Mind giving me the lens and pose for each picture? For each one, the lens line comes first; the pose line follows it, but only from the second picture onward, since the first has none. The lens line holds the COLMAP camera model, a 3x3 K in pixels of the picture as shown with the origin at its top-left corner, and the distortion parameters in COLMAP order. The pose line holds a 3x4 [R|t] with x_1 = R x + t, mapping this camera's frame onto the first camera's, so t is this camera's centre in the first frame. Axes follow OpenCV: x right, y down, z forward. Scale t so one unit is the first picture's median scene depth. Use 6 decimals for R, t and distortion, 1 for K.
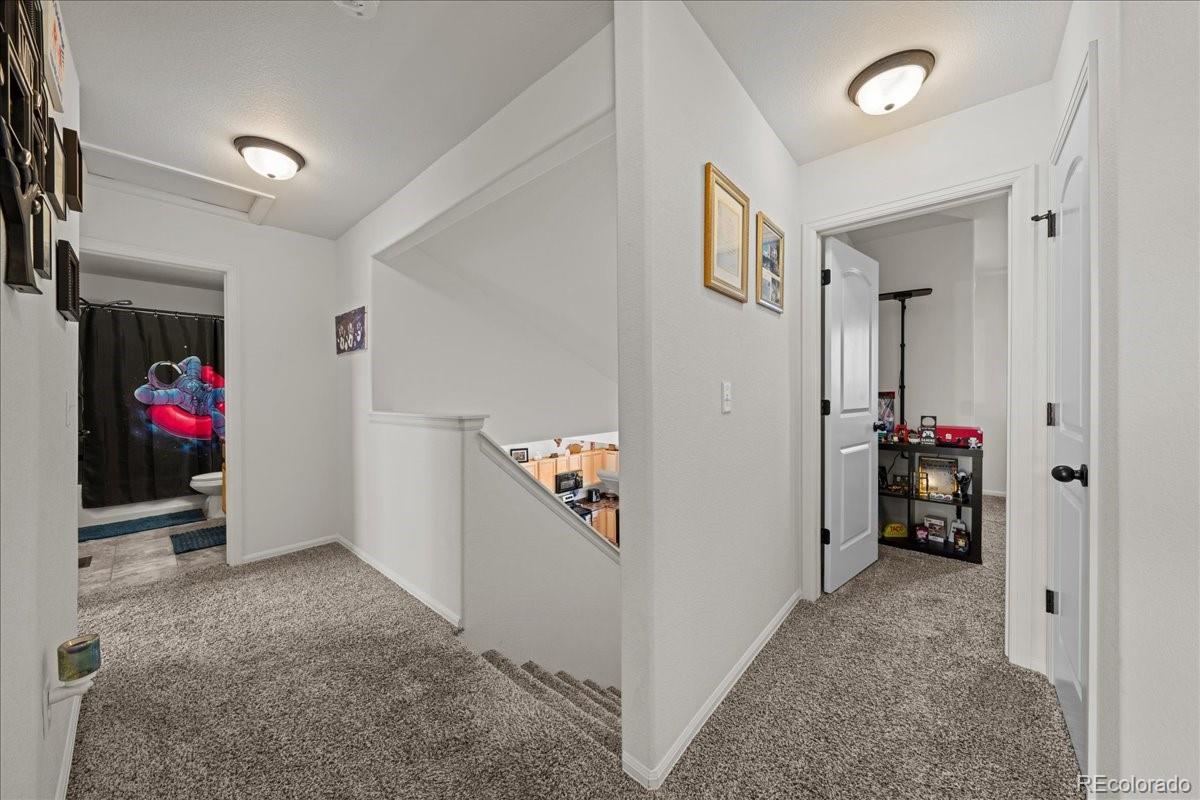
lens RADIAL K [[410.4, 0, 597.6], [0, 410.4, 399.2], [0, 0, 1]] dist [0.003091, 0.000240]
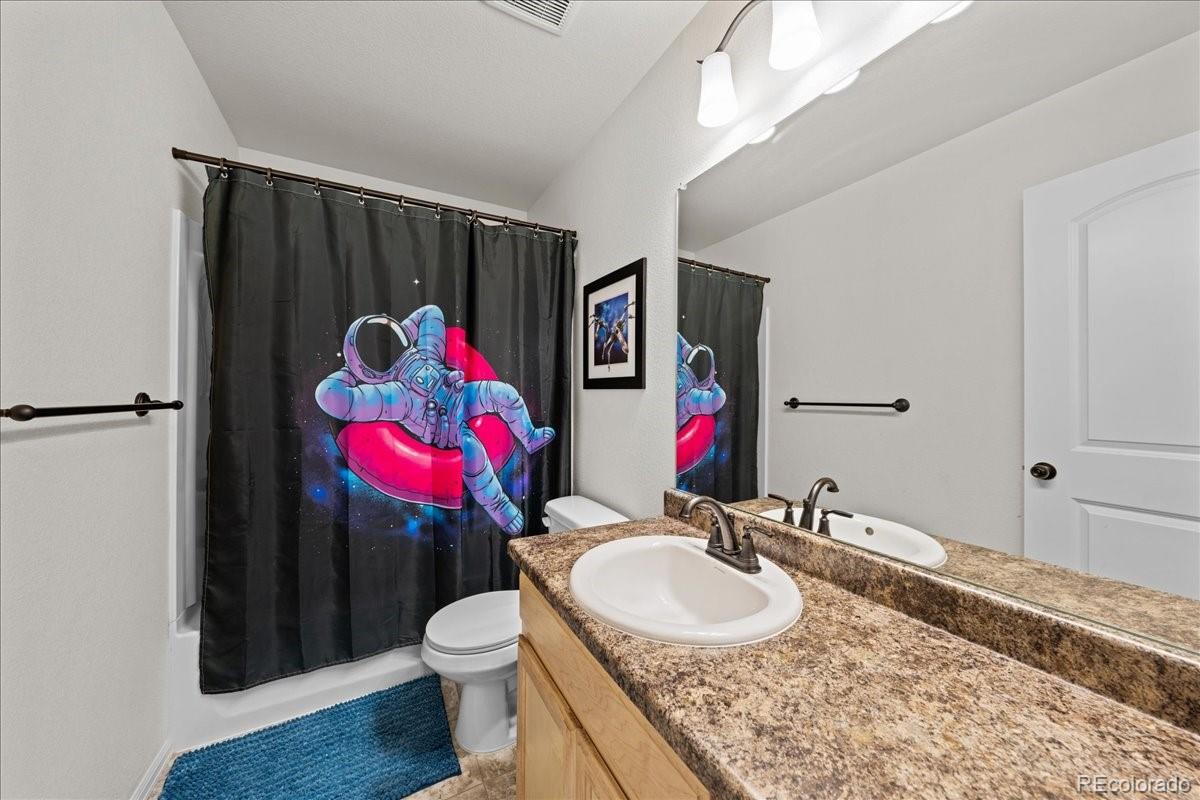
lens RADIAL K [[410.4, 0, 601.8], [0, 410.4, 396.2], [0, 0, 1]] dist [0.003091, 0.000240]
pose [[0.947736, 0.007854, -0.318960, -0.708816], [-0.013485, 0.999790, -0.015449, -0.008082], [0.318771, 0.018943, 0.947642, 0.686929]]
